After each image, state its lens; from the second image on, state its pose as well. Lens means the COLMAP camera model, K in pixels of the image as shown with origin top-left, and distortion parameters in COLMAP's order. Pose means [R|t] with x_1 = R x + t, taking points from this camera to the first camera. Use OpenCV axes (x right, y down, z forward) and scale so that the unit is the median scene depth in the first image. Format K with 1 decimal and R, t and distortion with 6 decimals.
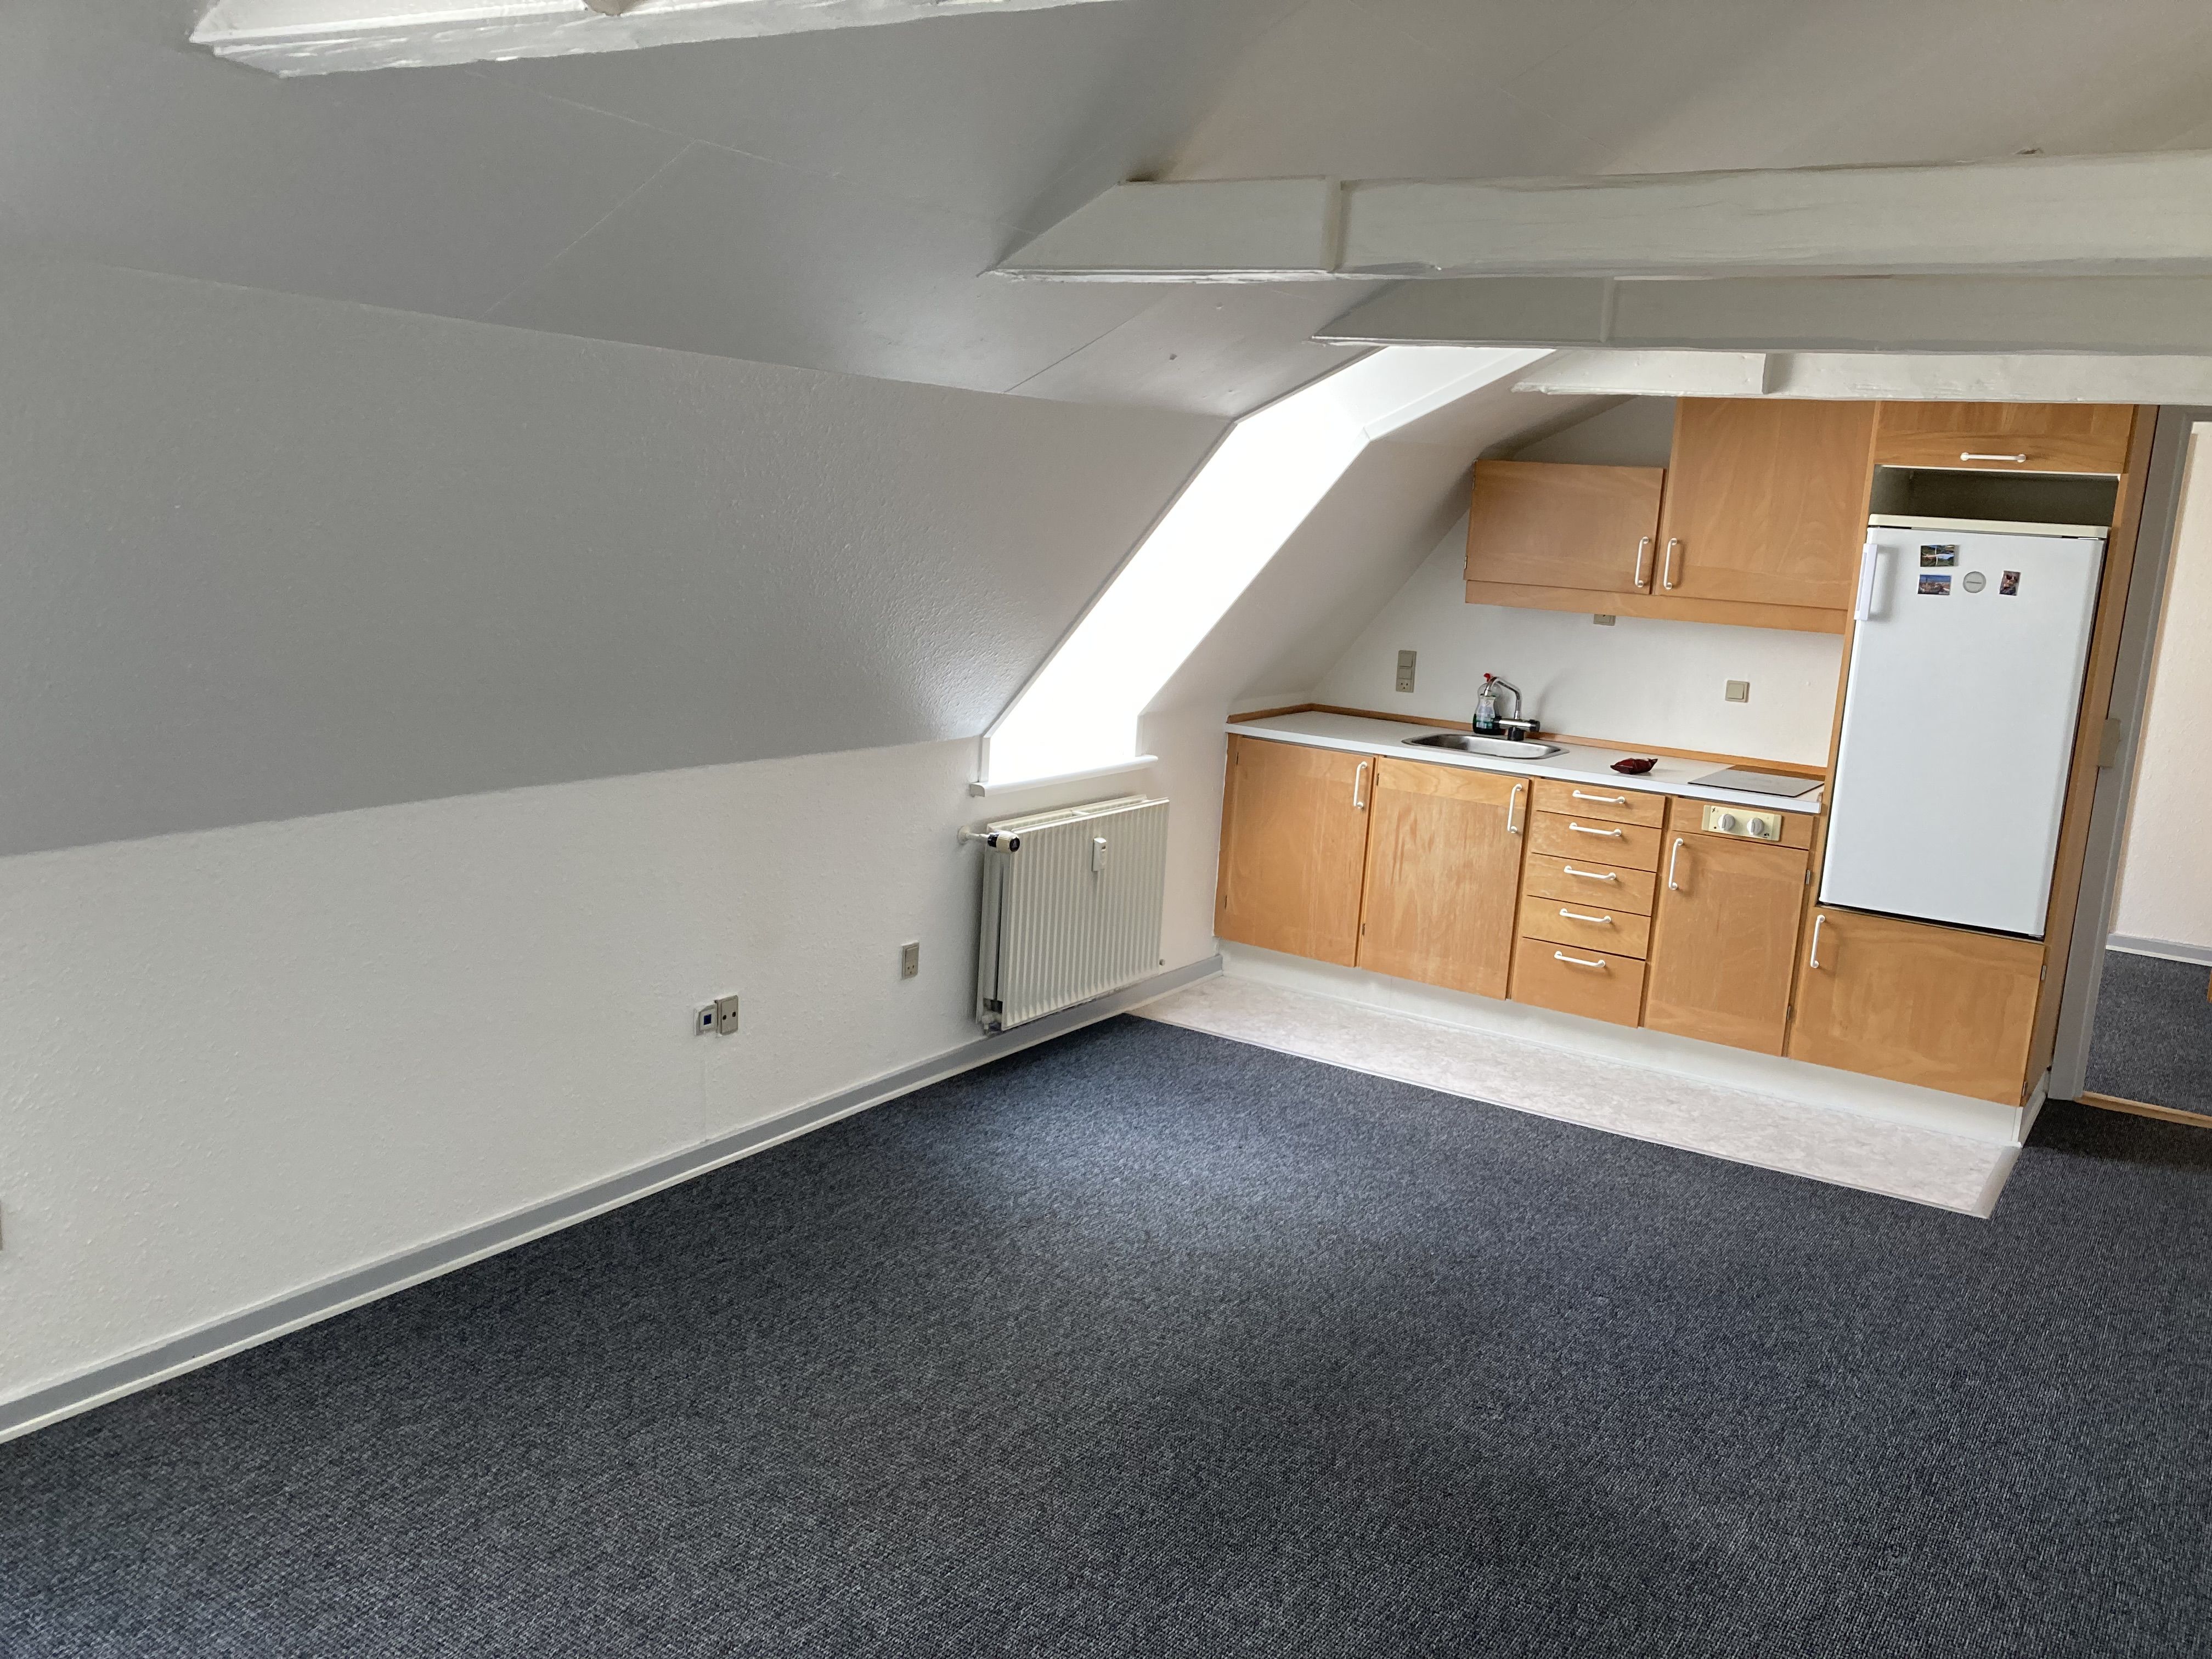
lens RADIAL K [[1840.2, 0, 1178.4], [0, 1840.2, 826.4], [0, 0, 1]] dist [0.116598, -0.159386]
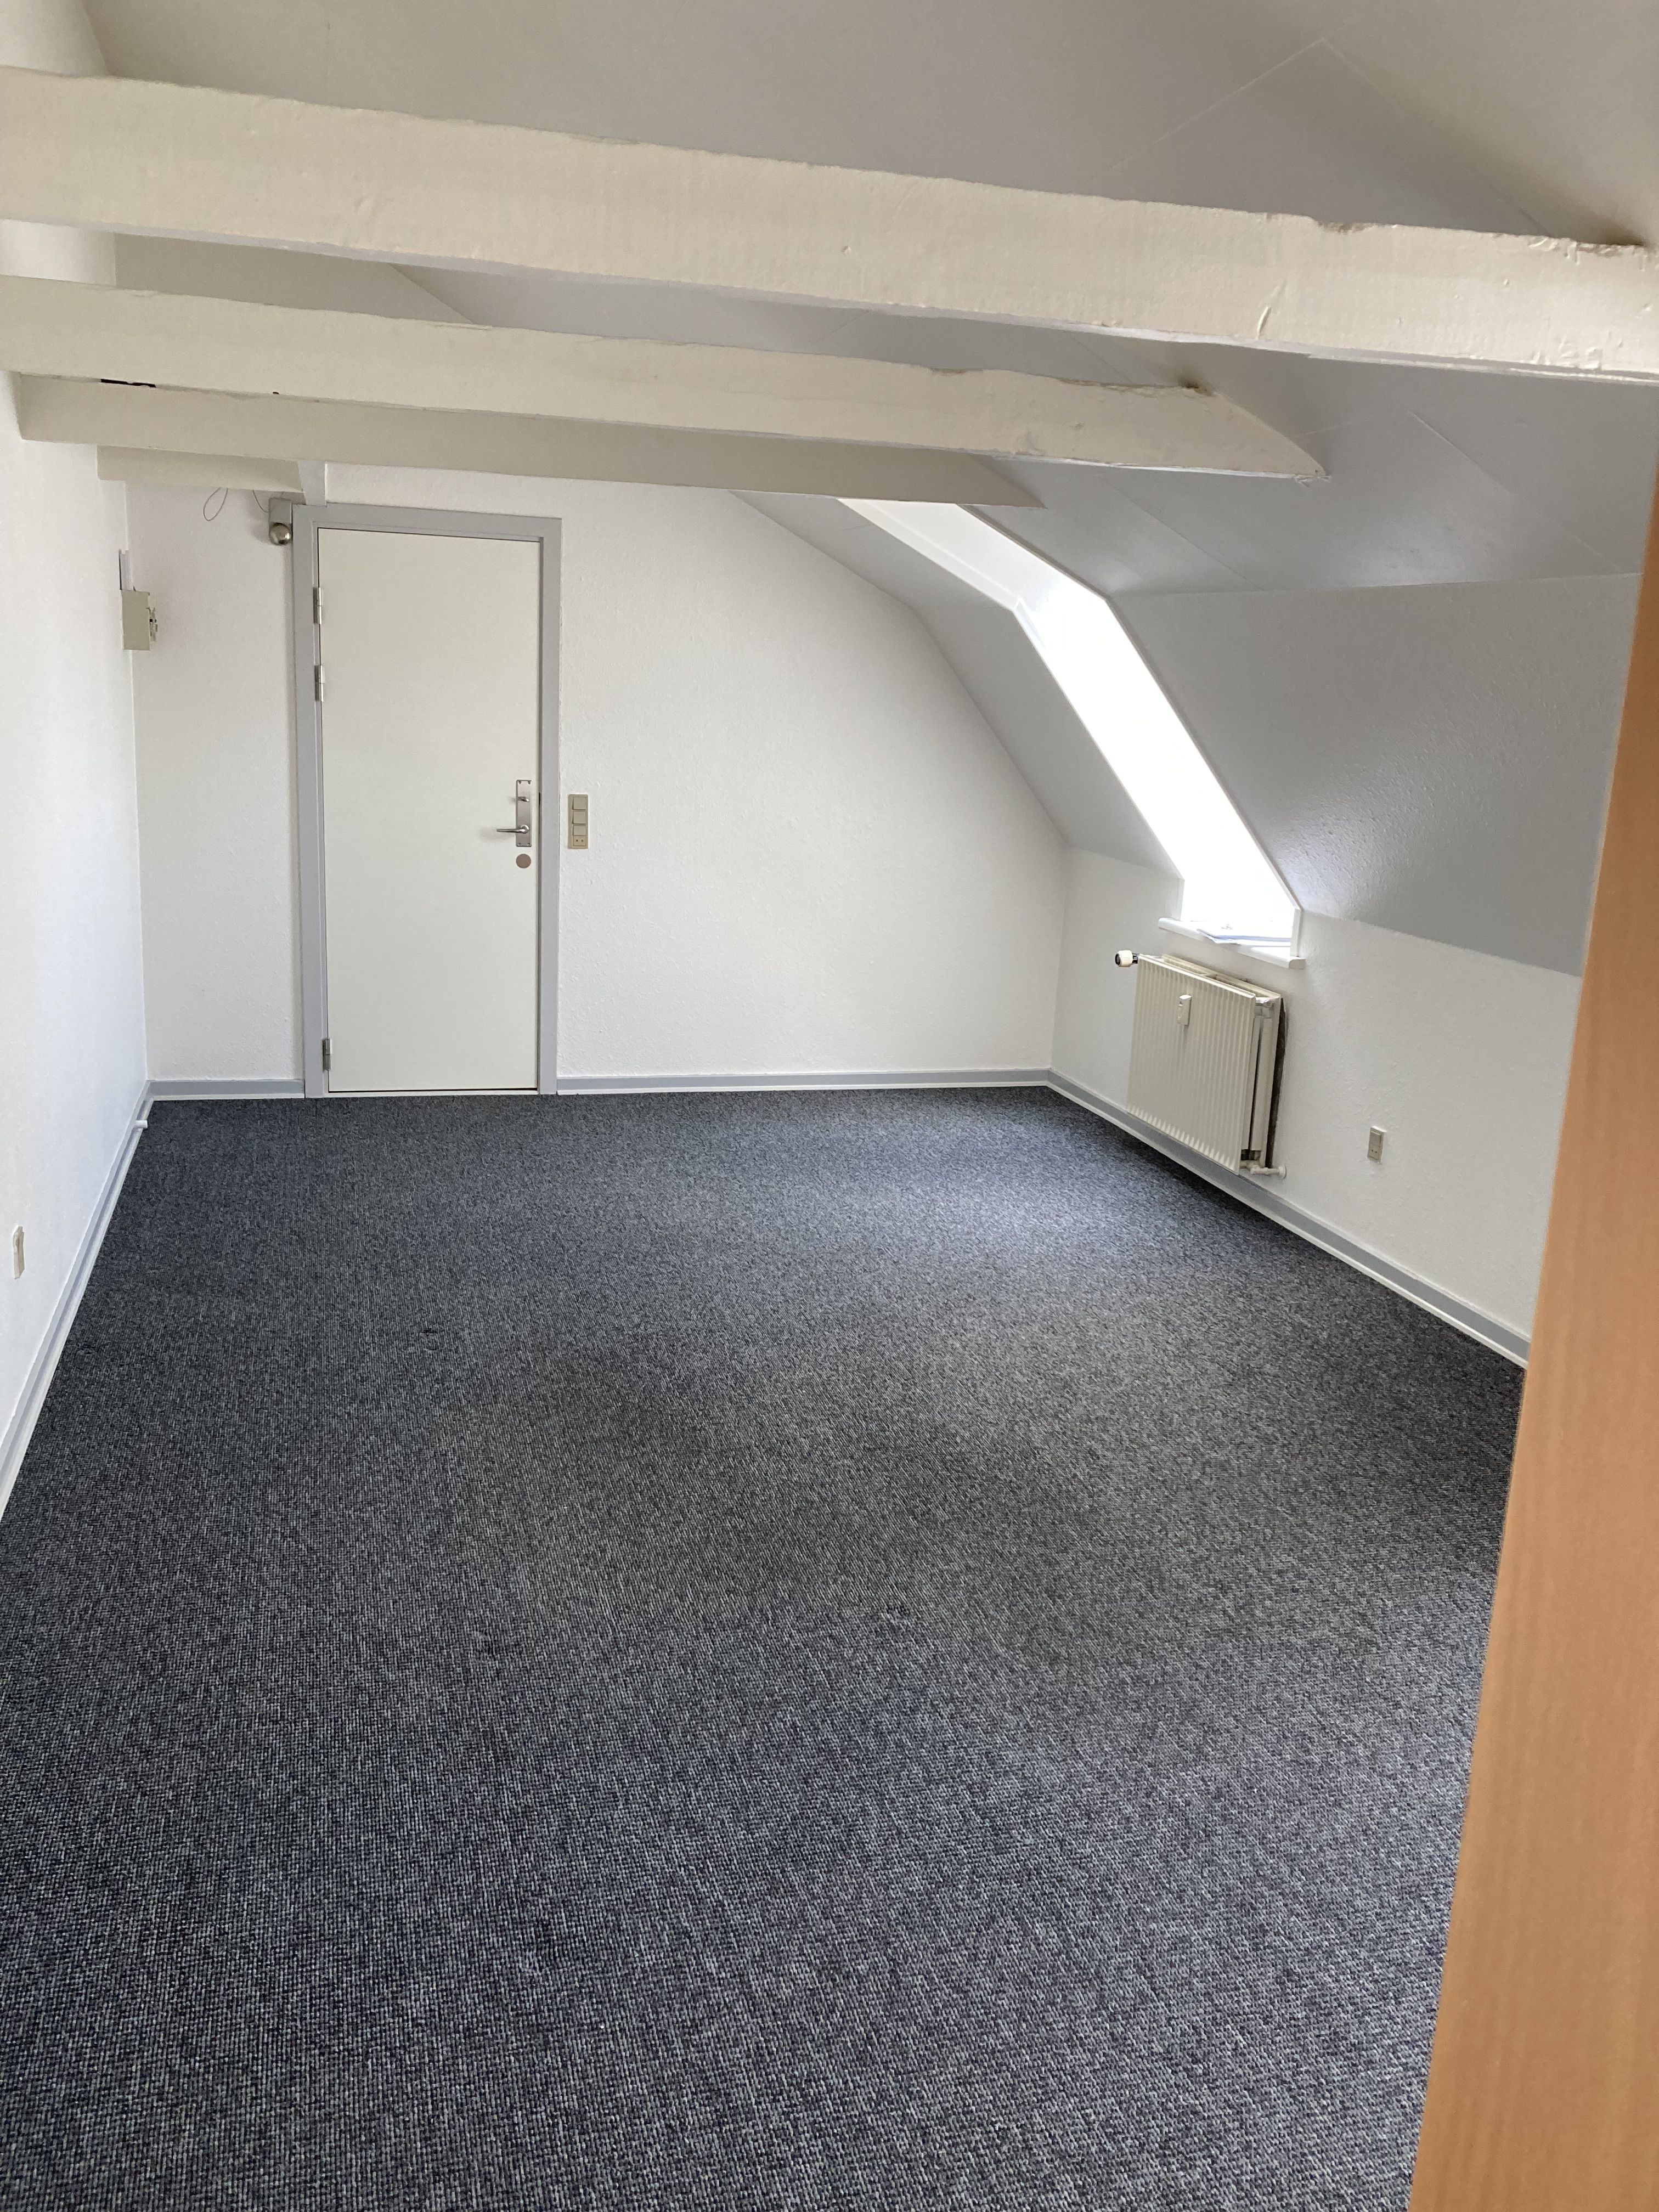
lens RADIAL K [[1840.2, 0, 814.4], [0, 1840.2, 1113.9], [0, 0, 1]] dist [0.116598, -0.159386]
pose [[-0.690263, 0.077815, -0.719362, 0.921230], [-0.214424, 0.927542, 0.306084, -0.219712], [0.691056, 0.365527, -0.623563, 1.580173]]
